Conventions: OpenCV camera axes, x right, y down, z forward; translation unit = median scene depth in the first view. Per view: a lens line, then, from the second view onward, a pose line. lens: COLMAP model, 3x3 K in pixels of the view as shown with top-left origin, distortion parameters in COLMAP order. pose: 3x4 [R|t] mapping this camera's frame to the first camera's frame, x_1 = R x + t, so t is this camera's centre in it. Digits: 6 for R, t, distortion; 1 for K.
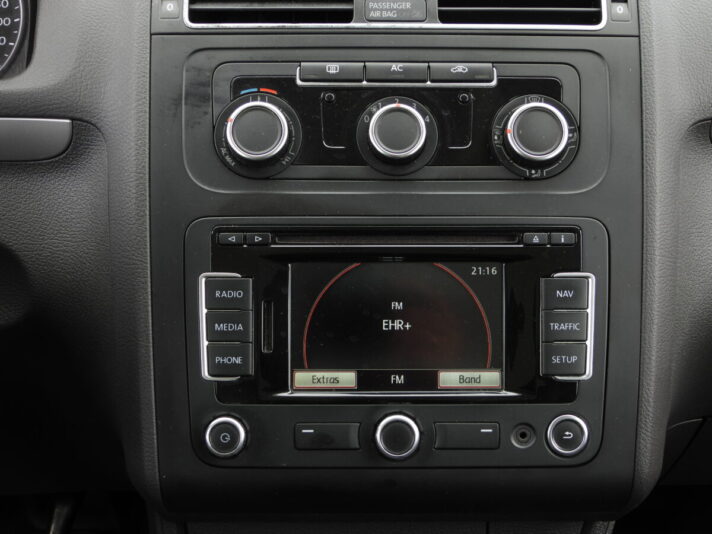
lens RADIAL K [[1365.3, 0, 354.1], [0, 1365.3, 265.1], [0, 0, 1]] dist [-0.150136, 0.000000]
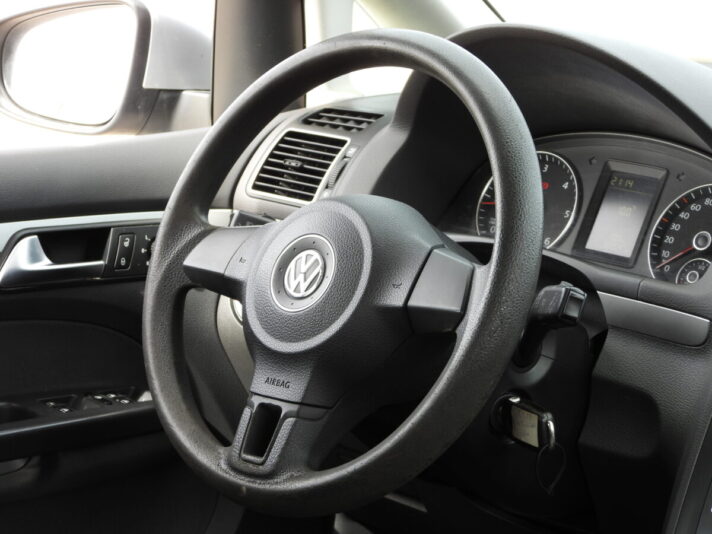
lens RADIAL K [[1934.0, 0, 358.0], [0, 1934.0, 266.5], [0, 0, 1]] dist [-0.043608, 0.000000]
pose [[0.674133, 0.176318, -0.717257, 0.987444], [-0.328715, 0.941238, -0.077574, 0.116280], [0.661431, 0.288068, 0.692478, -0.647634]]
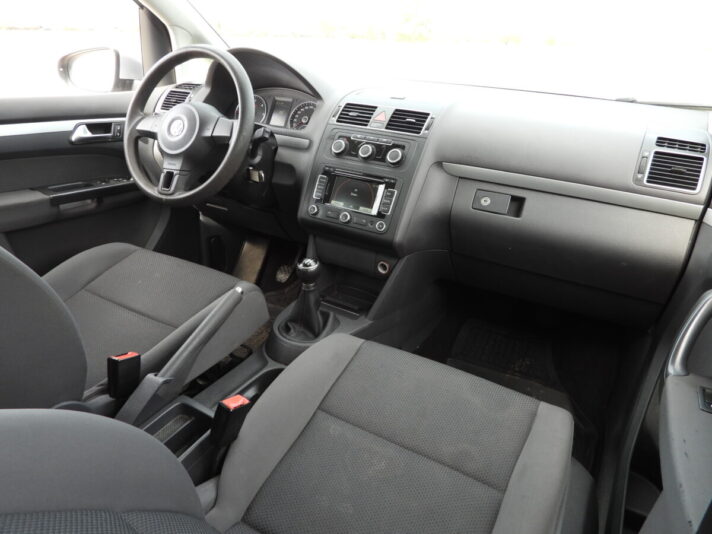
lens RADIAL K [[504.4, 0, 362.7], [0, 504.4, 269.0], [0, 0, 1]] dist [-0.029959, 0.000313]
pose [[0.857629, 0.246826, -0.451166, 0.841193], [-0.257847, 0.965437, 0.038029, 0.206048], [0.444958, 0.083717, 0.891630, -0.407348]]
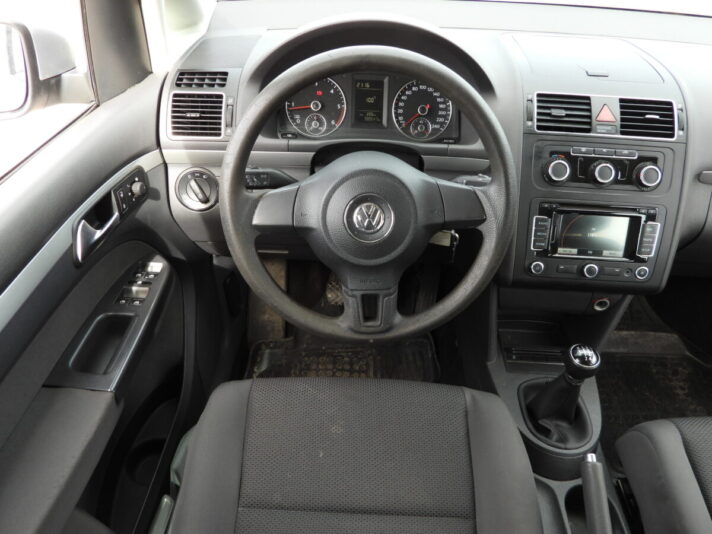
lens RADIAL K [[499.3, 0, 353.5], [0, 499.3, 265.5], [0, 0, 1]] dist [-0.031104, 0.011664]
pose [[0.997818, 0.060318, -0.026867, -0.483700], [-0.051552, 0.965874, 0.253830, -0.150718], [0.041261, -0.251891, 0.966876, -0.145298]]
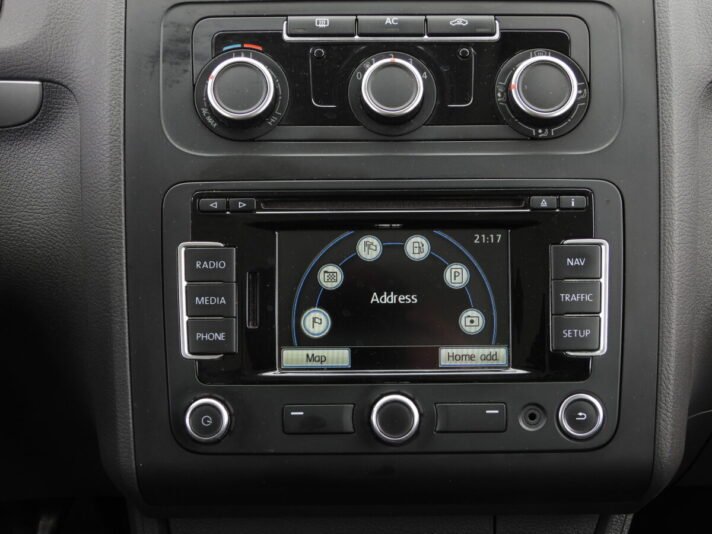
lens RADIAL K [[1365.3, 0, 358.5], [0, 1365.3, 269.8], [0, 0, 1]] dist [-0.150136, 0.000000]
pose [[0.999969, -0.007636, -0.001794, 0.009415], [0.007591, 0.999694, -0.023543, 0.046467], [0.001973, 0.023529, 0.999721, 0.080478]]
